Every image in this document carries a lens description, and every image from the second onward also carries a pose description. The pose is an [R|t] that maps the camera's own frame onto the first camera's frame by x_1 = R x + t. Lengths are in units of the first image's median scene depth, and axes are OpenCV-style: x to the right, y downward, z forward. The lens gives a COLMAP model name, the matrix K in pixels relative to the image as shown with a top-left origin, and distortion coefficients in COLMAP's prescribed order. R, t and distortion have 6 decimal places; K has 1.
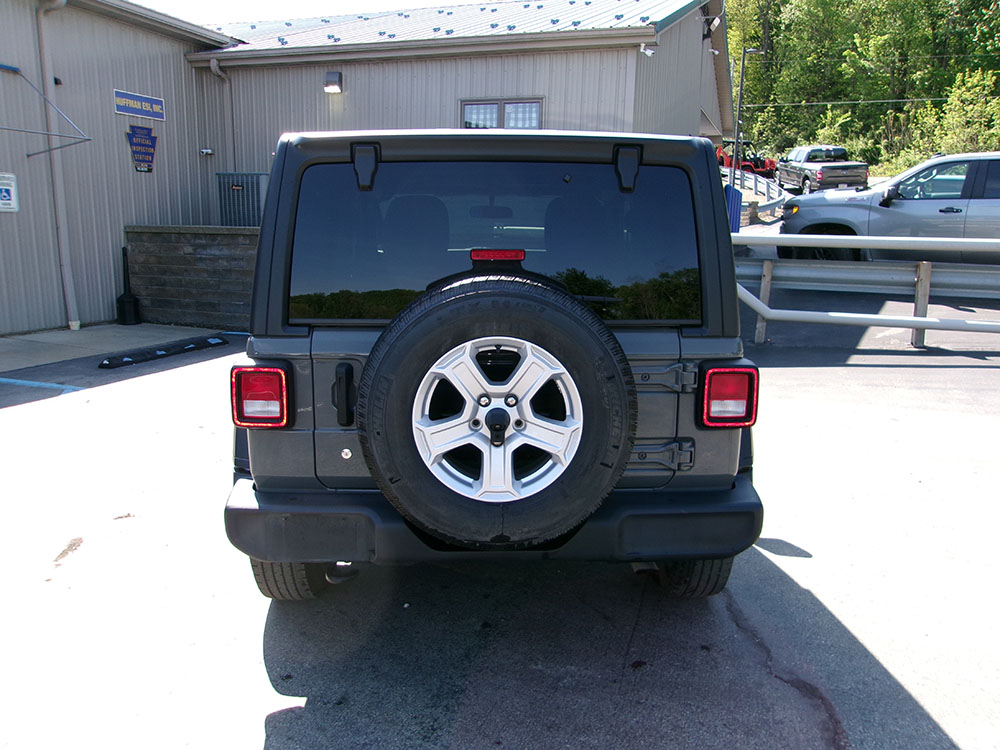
lens RADIAL K [[744.4, 0, 500.0], [0, 744.4, 375.0], [0, 0, 1]] dist [-0.005411, 0.002551]
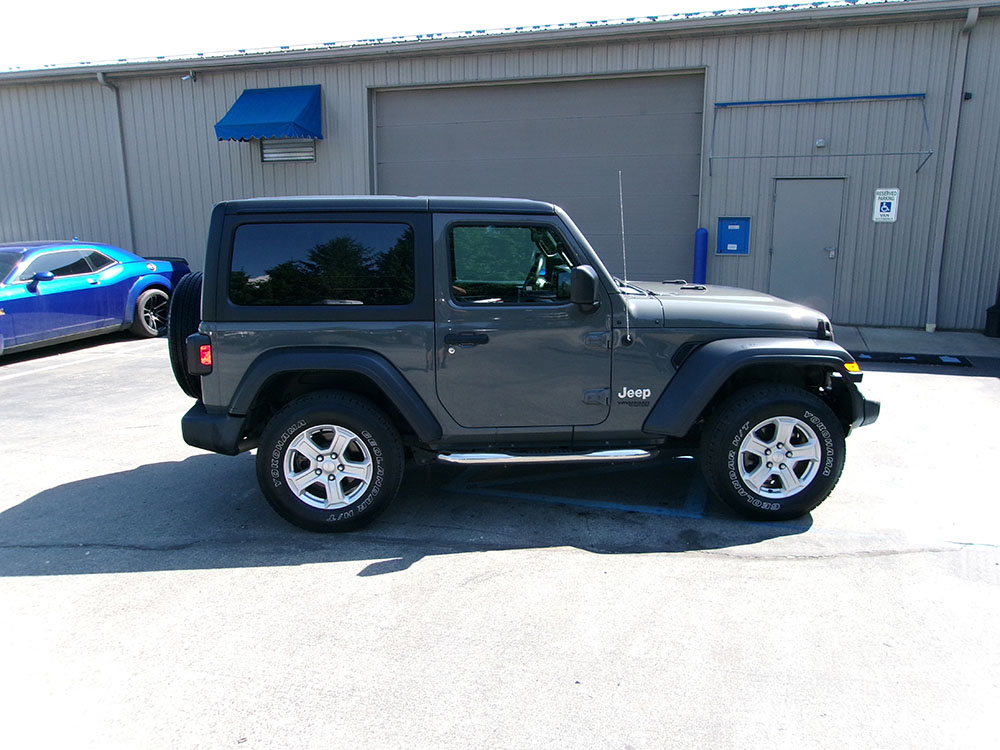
lens RADIAL K [[727.4, 0, 506.8], [0, 727.4, 365.6], [0, 0, 1]] dist [-0.005872, -0.000579]
pose [[0.077543, 0.189807, -0.978755, 0.417261], [-0.191909, 0.966193, 0.172167, -0.079011], [0.978345, 0.174481, 0.111347, 0.312124]]
